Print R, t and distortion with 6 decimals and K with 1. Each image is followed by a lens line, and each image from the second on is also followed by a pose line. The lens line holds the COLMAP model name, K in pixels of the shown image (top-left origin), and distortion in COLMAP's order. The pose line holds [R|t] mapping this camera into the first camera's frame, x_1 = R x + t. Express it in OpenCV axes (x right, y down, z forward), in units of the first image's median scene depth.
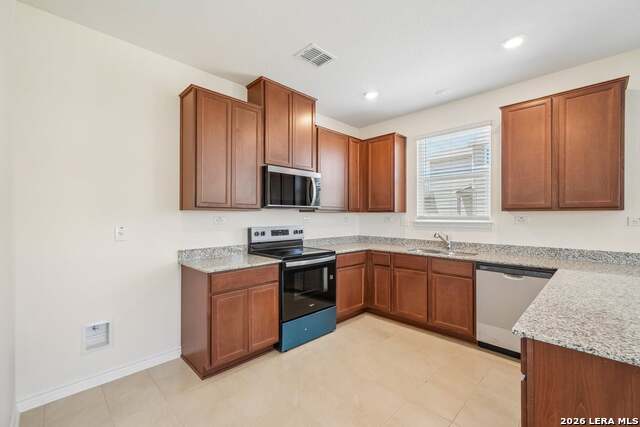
lens RADIAL K [[268.7, 0, 323.0], [0, 268.7, 218.3], [0, 0, 1]] dist [-0.005277, -0.000709]
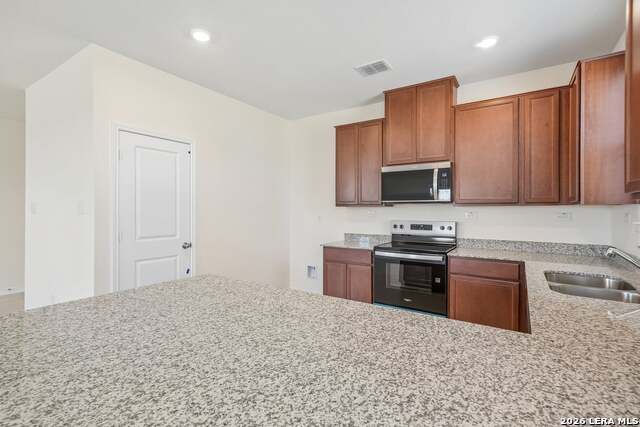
lens RADIAL K [[296.0, 0, 326.1], [0, 296.0, 209.3], [0, 0, 1]] dist [0.005540, -0.000126]
pose [[0.218968, -0.001957, -0.975730, 0.849295], [-0.006264, 0.999975, -0.003411, -0.007855], [0.975712, 0.006859, 0.218950, 0.405594]]
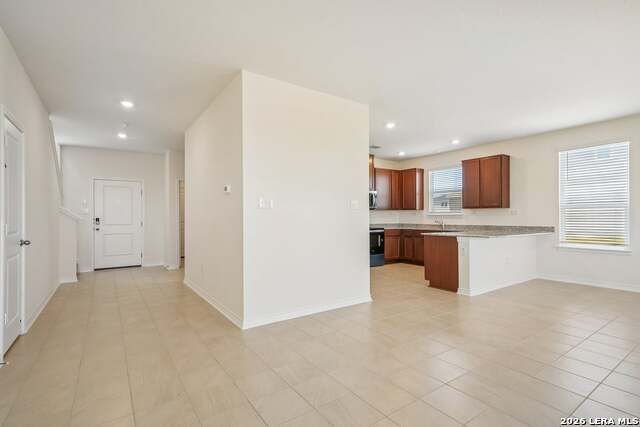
lens RADIAL K [[296.0, 0, 319.1], [0, 296.0, 213.7], [0, 0, 1]] dist [0.005540, -0.000126]
pose [[0.984018, -0.004496, -0.178012, -0.040095], [0.001452, 0.999851, -0.017224, 0.045778], [0.178063, 0.016690, 0.983878, -1.335944]]
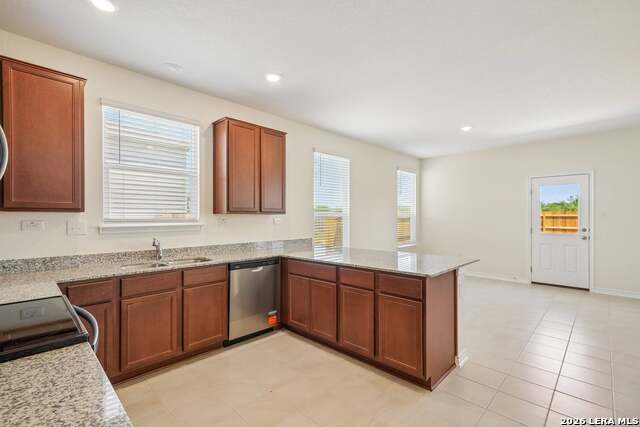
lens RADIAL K [[296.0, 0, 322.9], [0, 296.0, 216.6], [0, 0, 1]] dist [0.005540, -0.000126]
pose [[-0.022746, 0.004100, 0.999733, -0.463725], [0.008775, 0.999954, -0.003901, -0.005180], [-0.999703, 0.008684, -0.022781, 0.556082]]
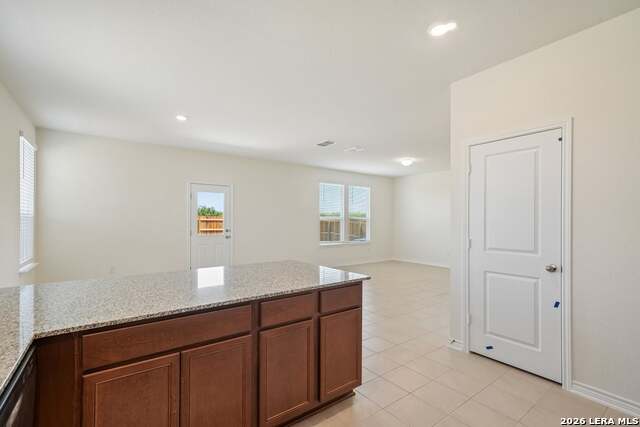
lens RADIAL K [[296.0, 0, 324.8], [0, 296.0, 219.1], [0, 0, 1]] dist [0.005540, -0.000126]
pose [[-0.991492, -0.000786, 0.130165, 0.211611], [-0.000609, 0.999999, 0.001398, -0.009364], [-0.130166, 0.001307, -0.991491, 0.987859]]
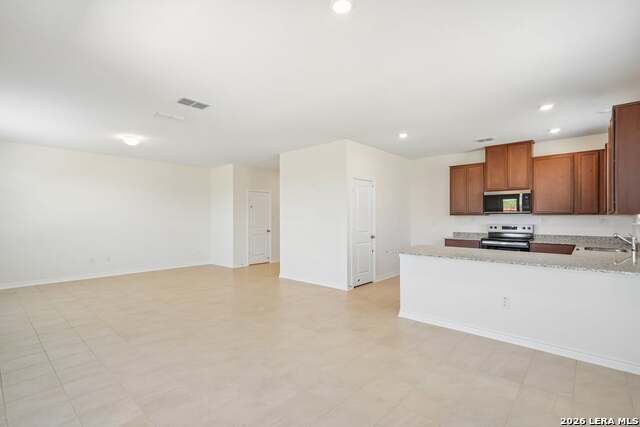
lens RADIAL K [[296.0, 0, 320.7], [0, 296.0, 216.6], [0, 0, 1]] dist [0.005540, -0.000126]
pose [[0.082735, -0.002612, -0.996568, 1.590868], [-0.007106, 0.999970, -0.003211, -0.002264], [0.996546, 0.007347, 0.082714, -0.329064]]
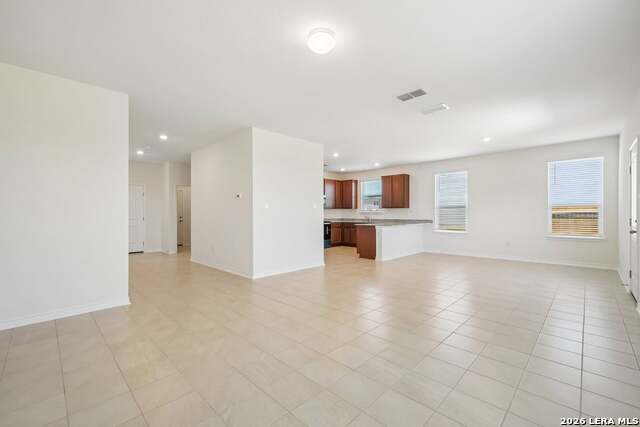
lens RADIAL K [[268.7, 0, 320.4], [0, 268.7, 212.6], [0, 0, 1]] dist [-0.005277, -0.000709]
pose [[0.999892, -0.001410, 0.014607, -0.106508], [0.001550, 0.999953, -0.009594, 0.047938], [-0.014593, 0.009616, 0.999847, -1.927798]]
